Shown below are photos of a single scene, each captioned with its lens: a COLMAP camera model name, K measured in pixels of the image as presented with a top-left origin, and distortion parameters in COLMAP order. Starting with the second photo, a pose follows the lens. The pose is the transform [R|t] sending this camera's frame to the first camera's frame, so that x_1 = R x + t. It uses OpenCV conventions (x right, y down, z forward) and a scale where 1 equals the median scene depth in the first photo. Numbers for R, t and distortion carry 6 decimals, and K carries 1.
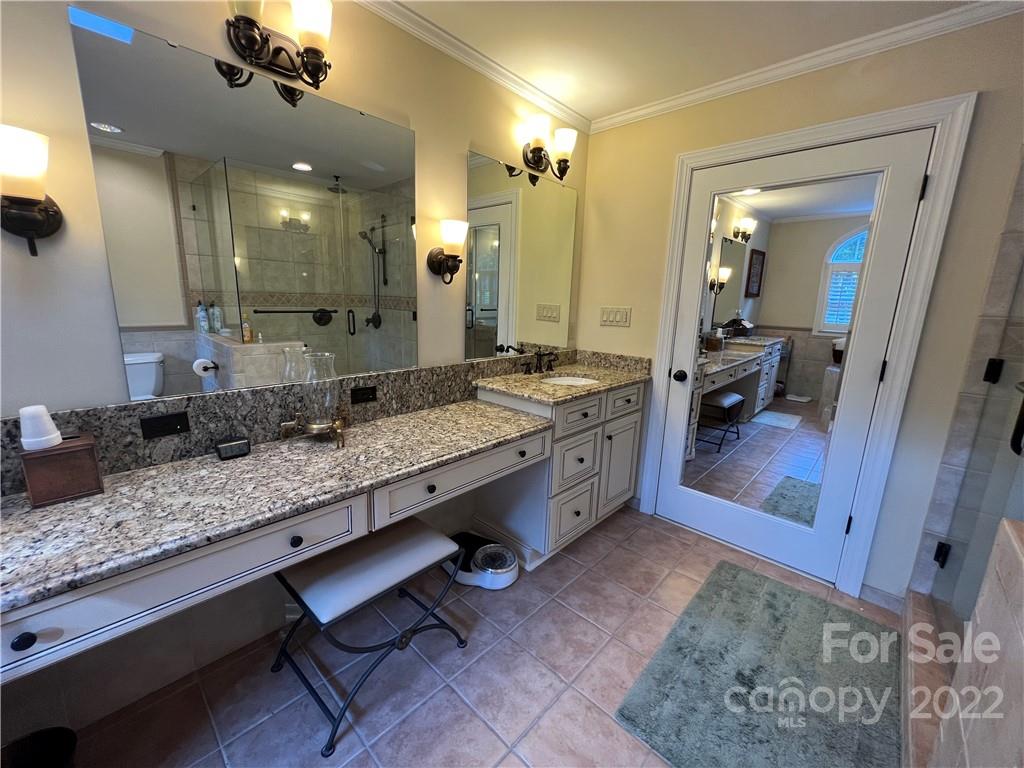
lens RADIAL K [[410.1, 0, 511.6], [0, 410.1, 379.7], [0, 0, 1]] dist [-0.001646, 0.000614]
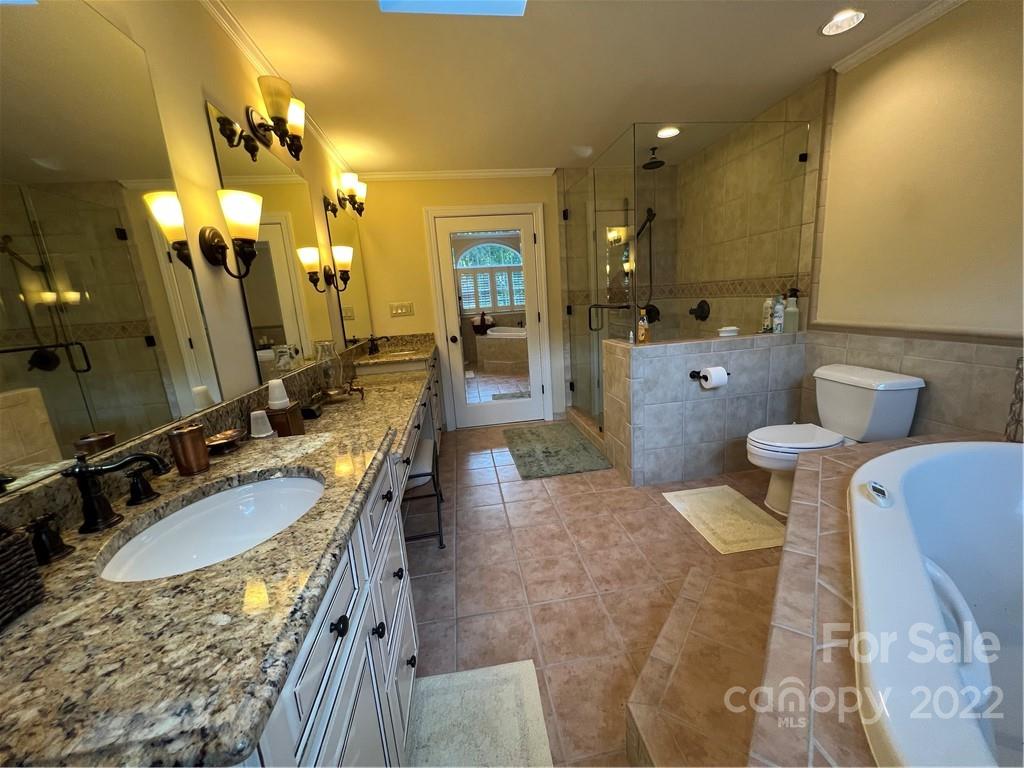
lens RADIAL K [[410.1, 0, 509.8], [0, 410.1, 385.6], [0, 0, 1]] dist [-0.001646, 0.000614]
pose [[0.623096, -0.232550, 0.746774, -0.828166], [0.240437, 0.965495, 0.100044, 0.067078], [-0.744272, 0.117215, 0.657510, -0.279099]]
